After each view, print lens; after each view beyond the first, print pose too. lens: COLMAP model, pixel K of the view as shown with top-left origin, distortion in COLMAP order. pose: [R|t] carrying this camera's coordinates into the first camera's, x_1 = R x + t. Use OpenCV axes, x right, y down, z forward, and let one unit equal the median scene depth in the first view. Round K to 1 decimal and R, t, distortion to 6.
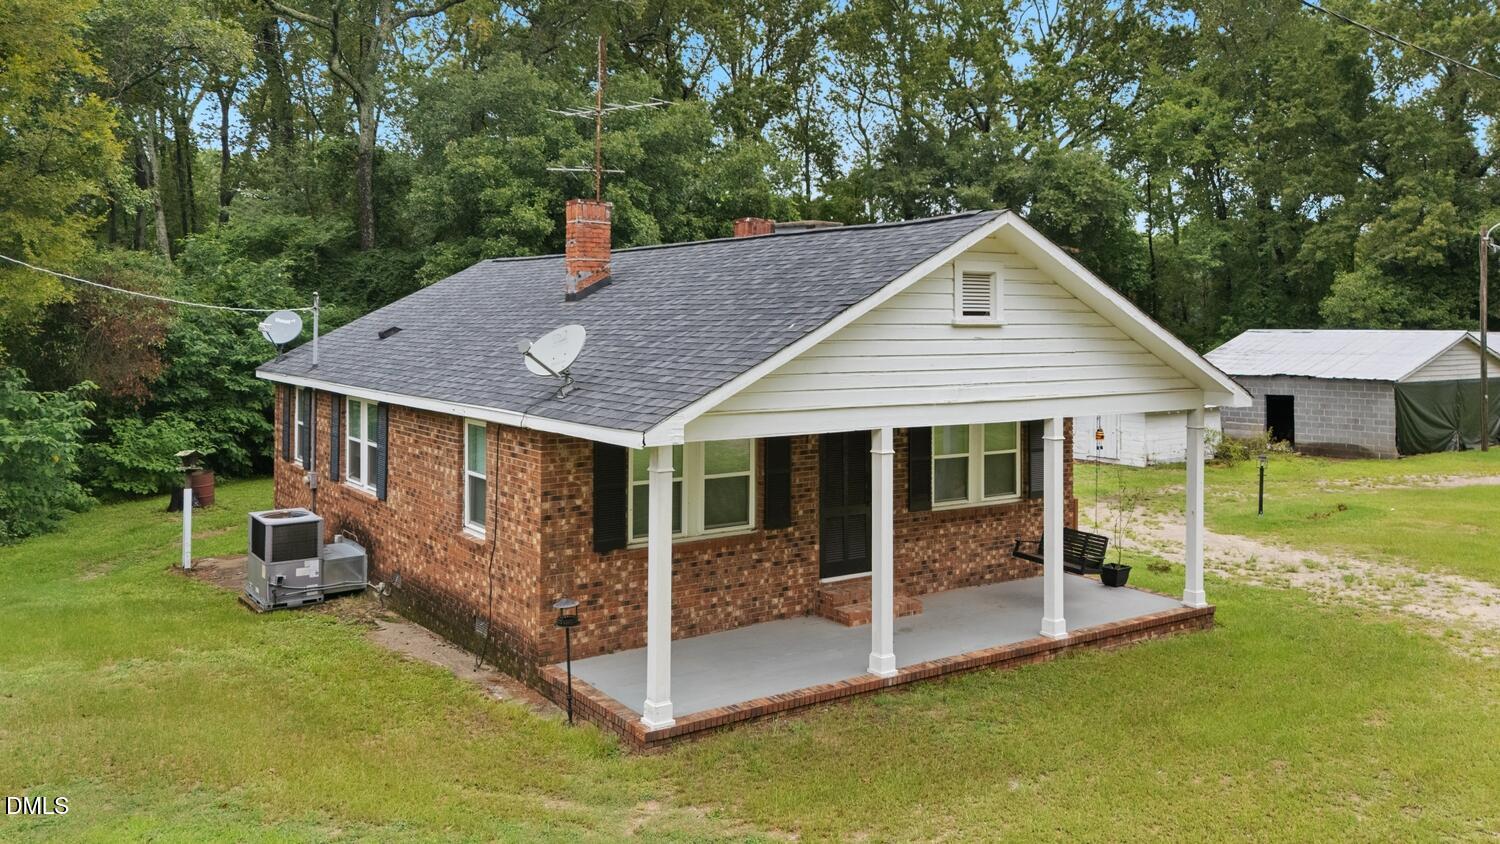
lens RADIAL K [[1210.1, 0, 796.6], [0, 1210.1, 308.6], [0, 0, 1]] dist [0.091342, -0.002905]
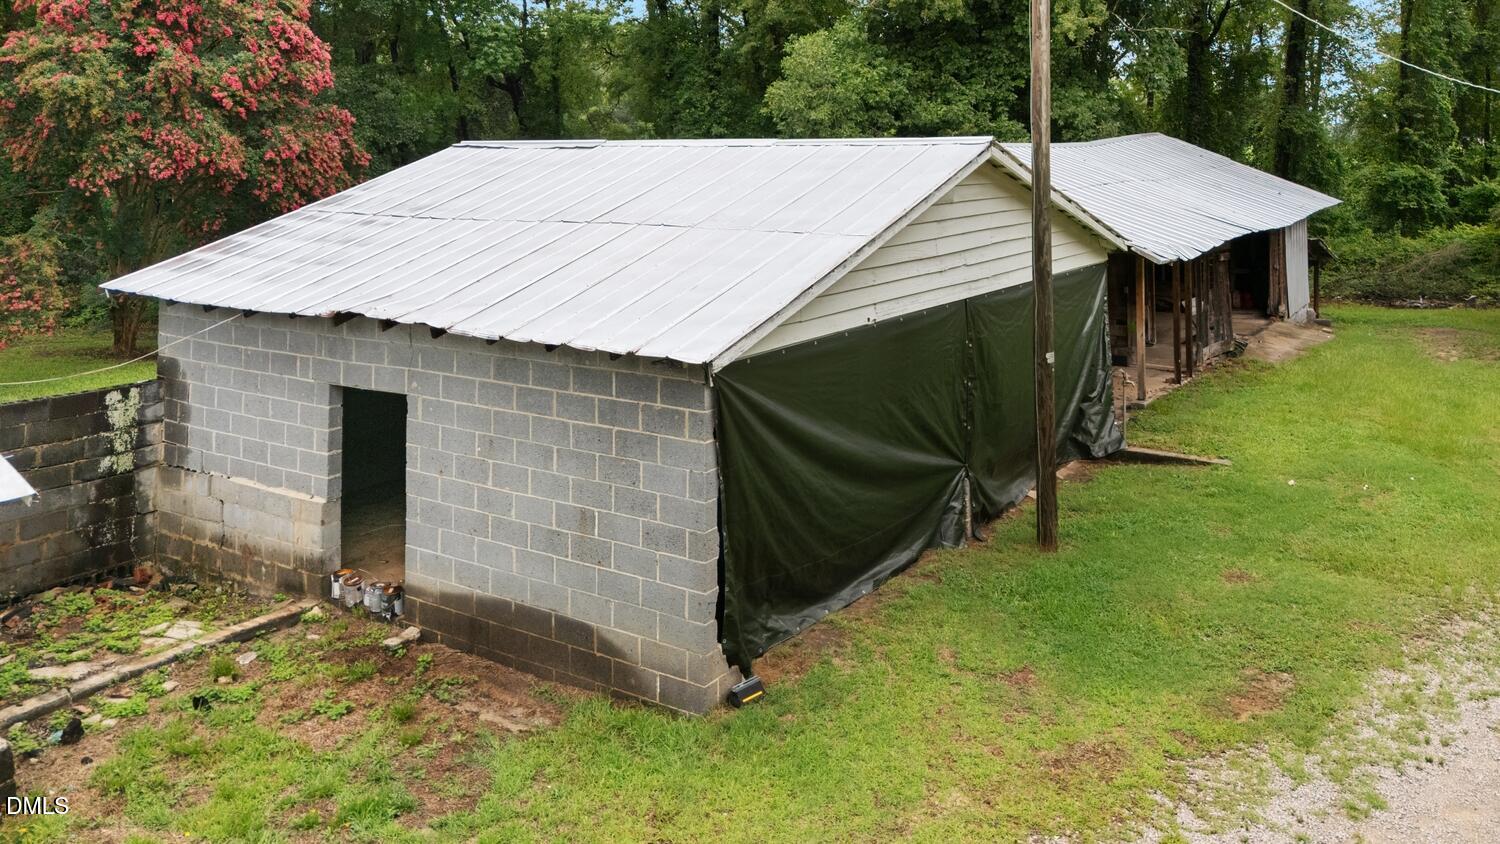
lens RADIAL K [[1175.9, 0, 755.1], [0, 1175.9, 114.6], [0, 0, 1]] dist [0.062661, -0.002145]
pose [[0.960748, 0.000091, 0.277423, 1.020975], [0.003369, 0.999922, -0.011997, 0.039181], [-0.277402, 0.012461, 0.960673, 1.867961]]
